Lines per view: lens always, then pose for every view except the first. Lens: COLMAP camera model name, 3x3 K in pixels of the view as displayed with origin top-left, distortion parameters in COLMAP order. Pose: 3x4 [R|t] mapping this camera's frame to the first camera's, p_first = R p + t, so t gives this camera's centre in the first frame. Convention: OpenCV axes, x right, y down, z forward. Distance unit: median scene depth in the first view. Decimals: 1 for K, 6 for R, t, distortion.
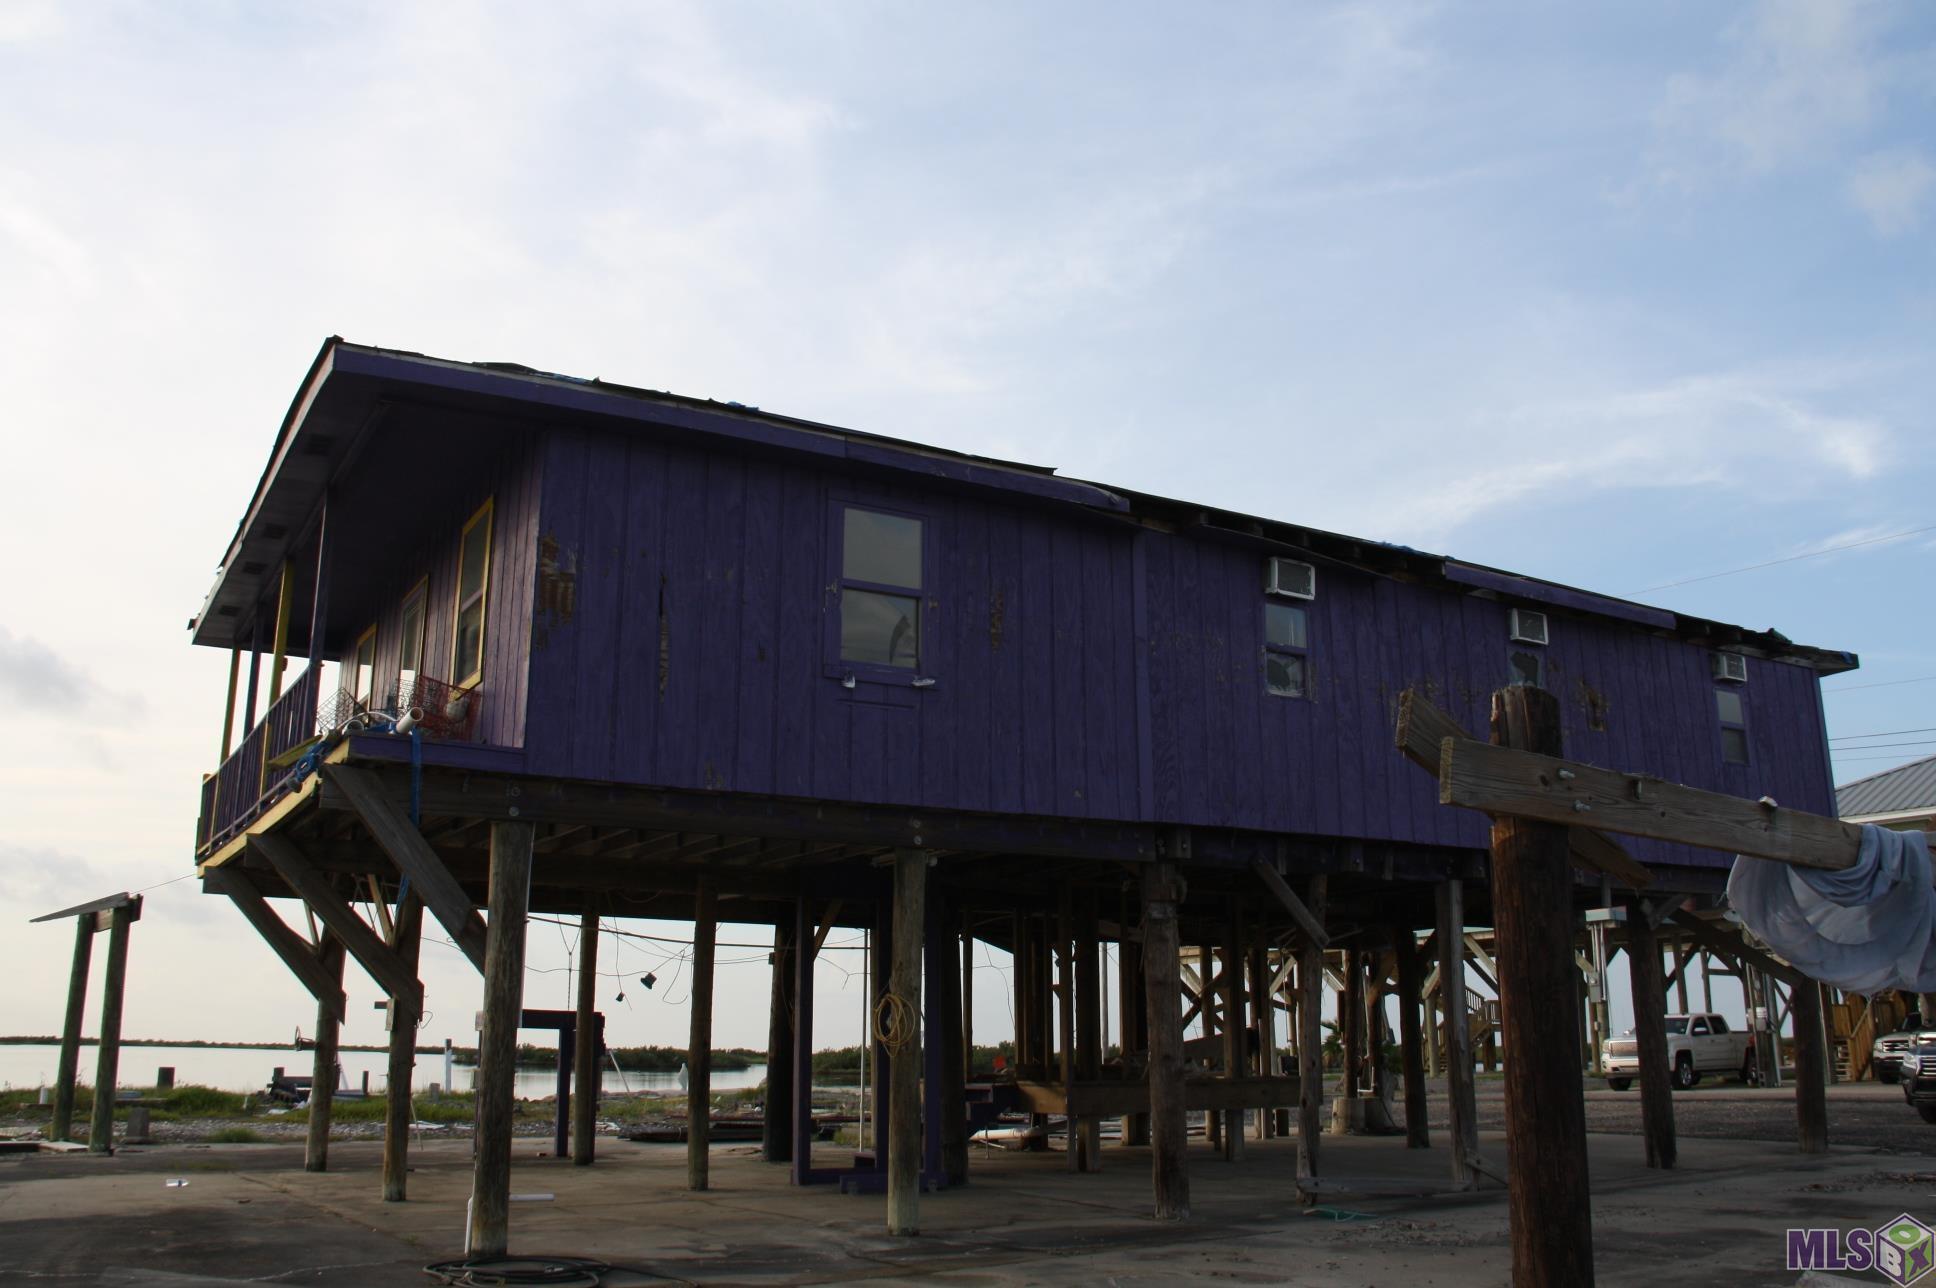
lens RADIAL K [[1634.5, 0, 986.8], [0, 1634.5, 628.7], [0, 0, 1]] dist [-0.193145, 0.167303]
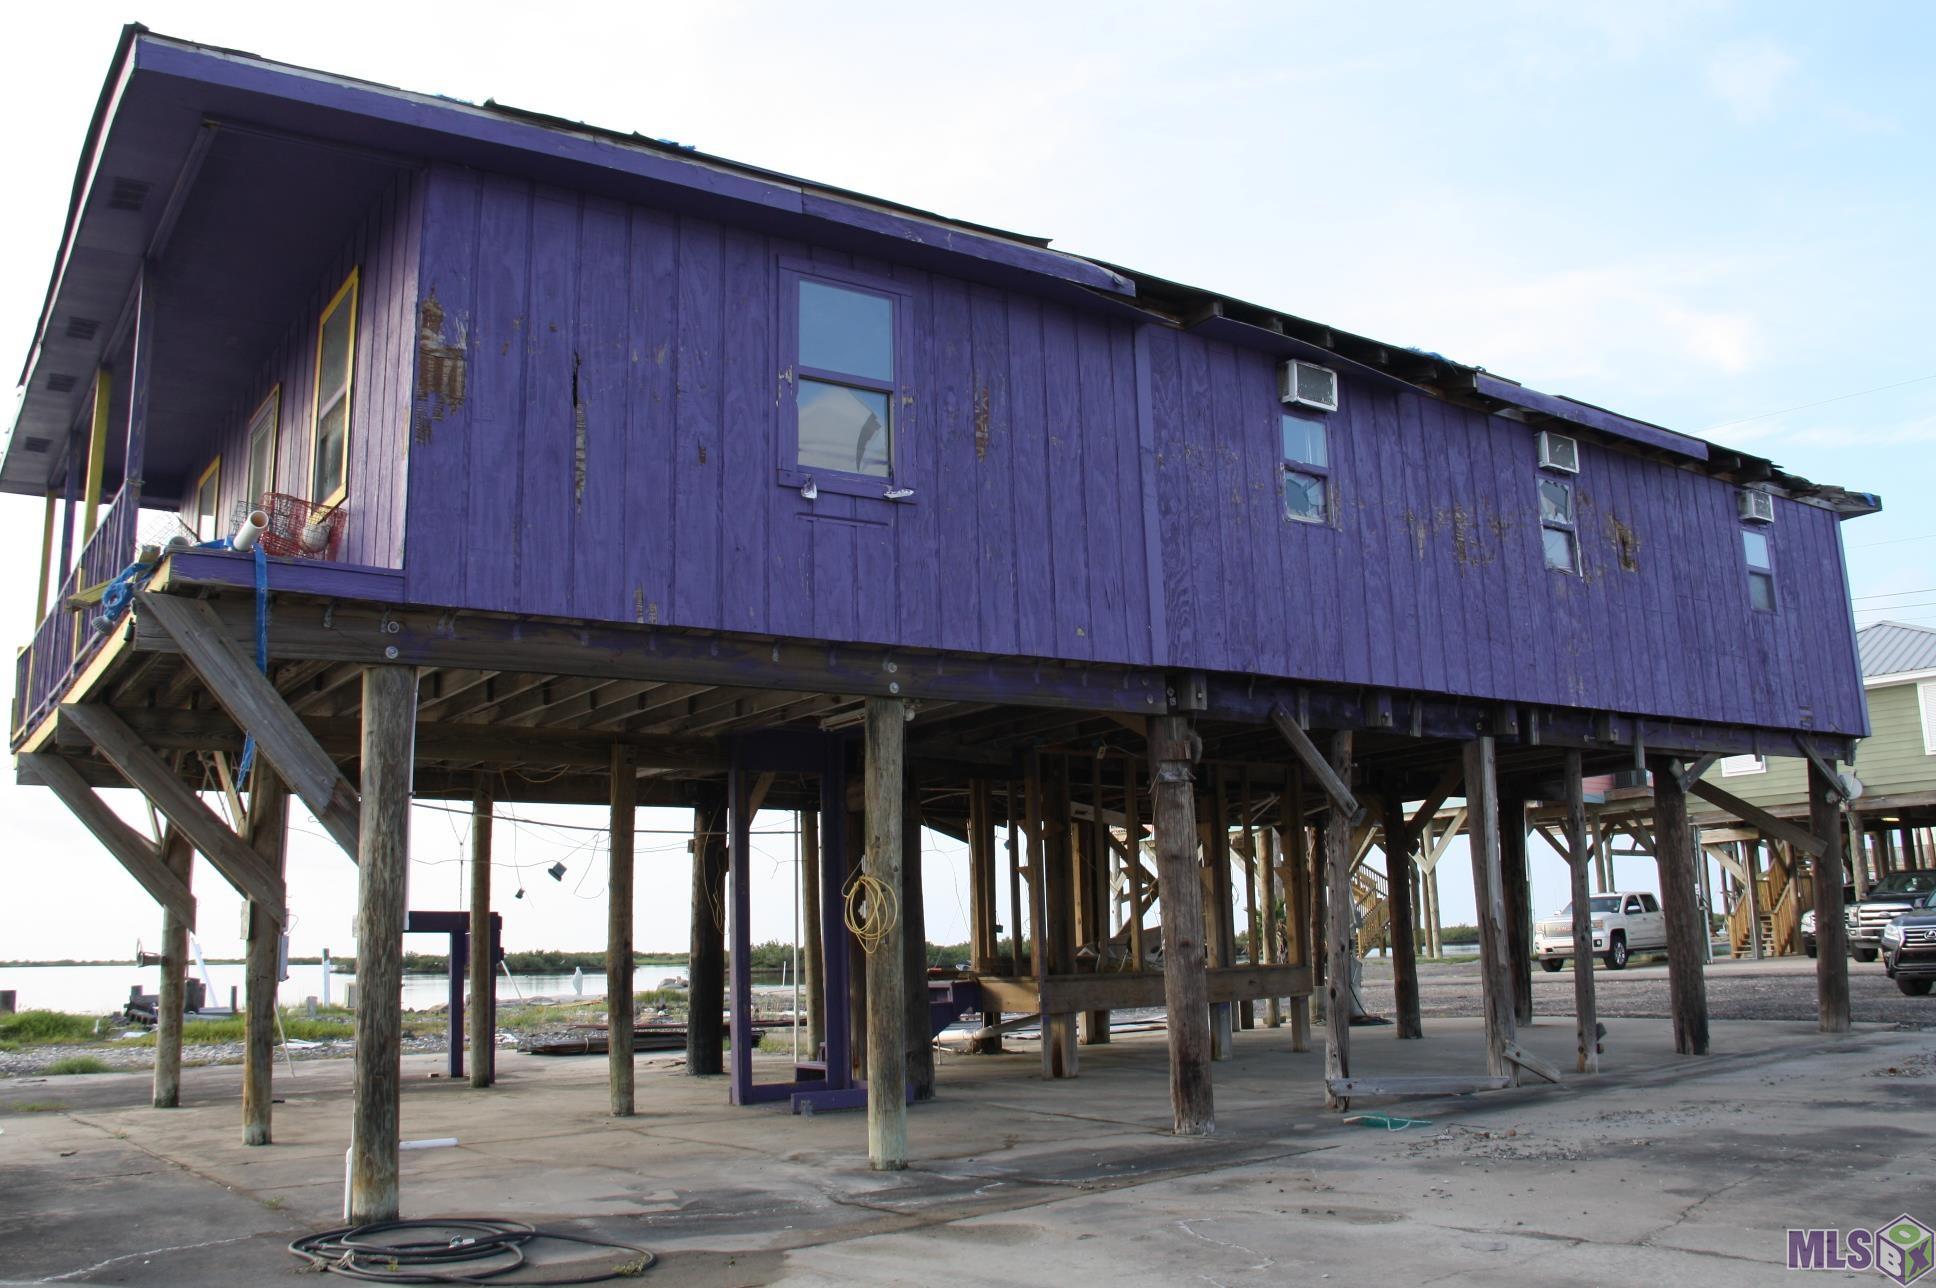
lens RADIAL K [[1634.5, 0, 986.8], [0, 1634.5, 628.7], [0, 0, 1]] dist [-0.193145, 0.167303]
pose [[0.997178, -0.013369, 0.073873, -0.048972], [0.008684, 0.997951, 0.063384, 0.042639], [-0.074569, -0.062564, 0.995251, 0.160559]]
